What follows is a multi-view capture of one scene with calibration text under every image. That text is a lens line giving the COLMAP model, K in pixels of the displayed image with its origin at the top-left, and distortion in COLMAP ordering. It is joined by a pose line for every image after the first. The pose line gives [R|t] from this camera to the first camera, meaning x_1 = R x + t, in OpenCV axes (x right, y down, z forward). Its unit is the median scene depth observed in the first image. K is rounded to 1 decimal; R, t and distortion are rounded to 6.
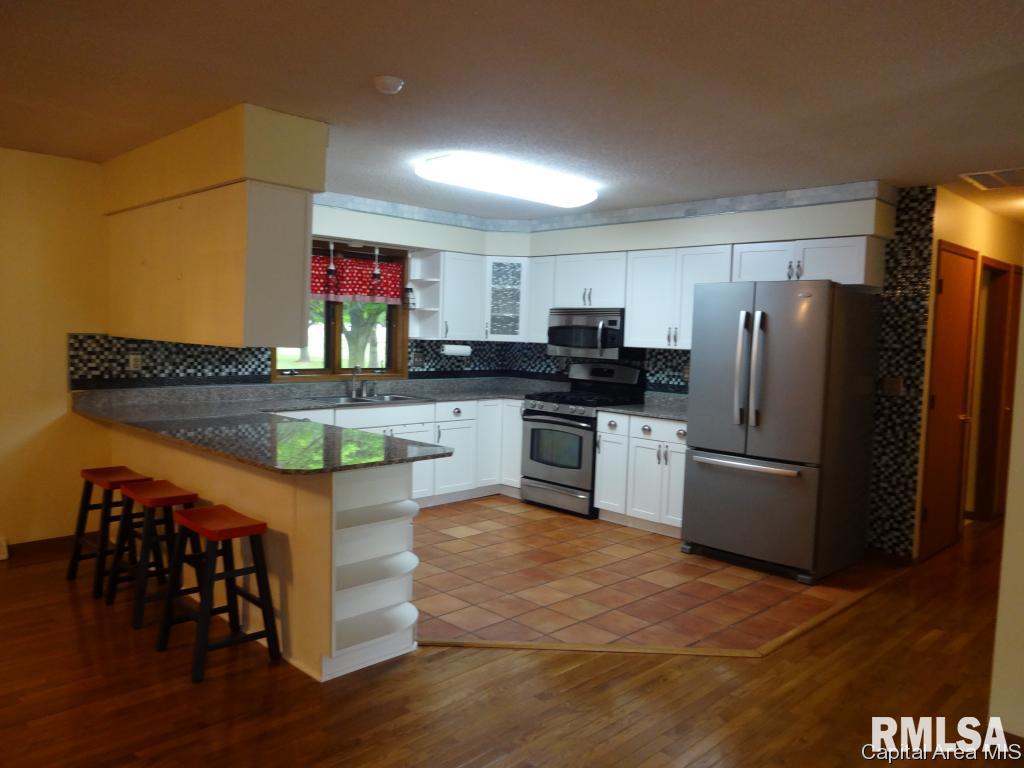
lens RADIAL K [[764.6, 0, 510.9], [0, 764.6, 383.1], [0, 0, 1]] dist [0.008777, -0.005582]
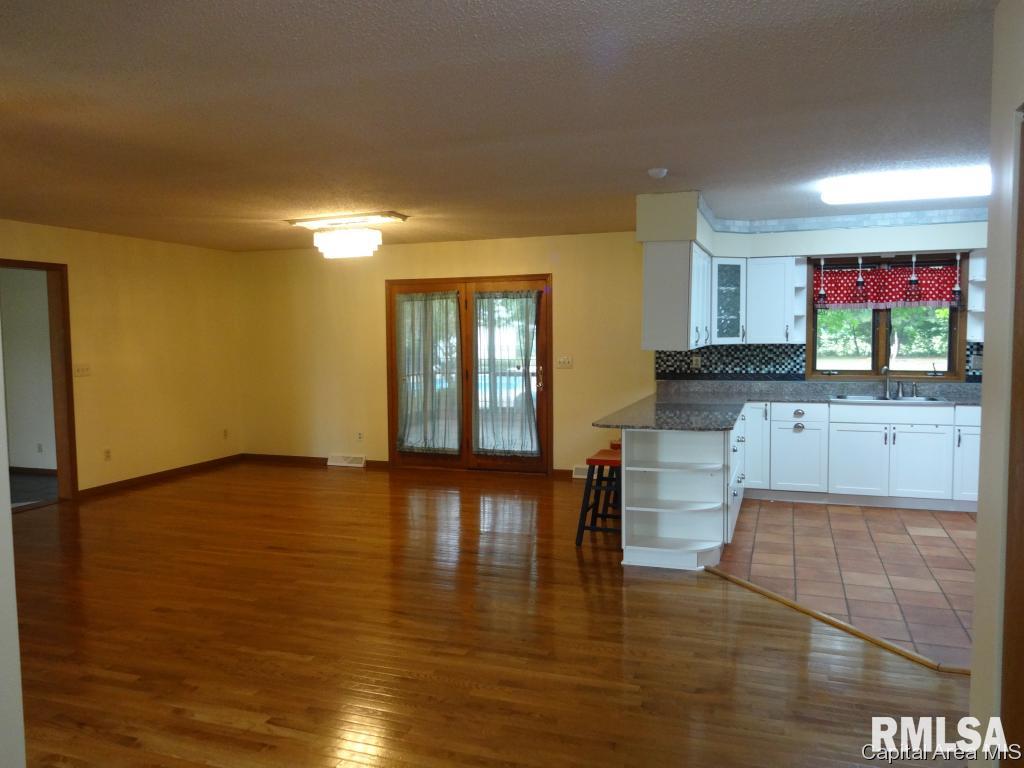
lens RADIAL K [[764.6, 0, 512.7], [0, 764.6, 384.4], [0, 0, 1]] dist [0.008777, -0.005582]
pose [[0.438501, 0.031675, -0.898172, 0.603729], [-0.038715, 0.999117, 0.016334, 0.004224], [0.897896, 0.027610, 0.439340, 0.058285]]
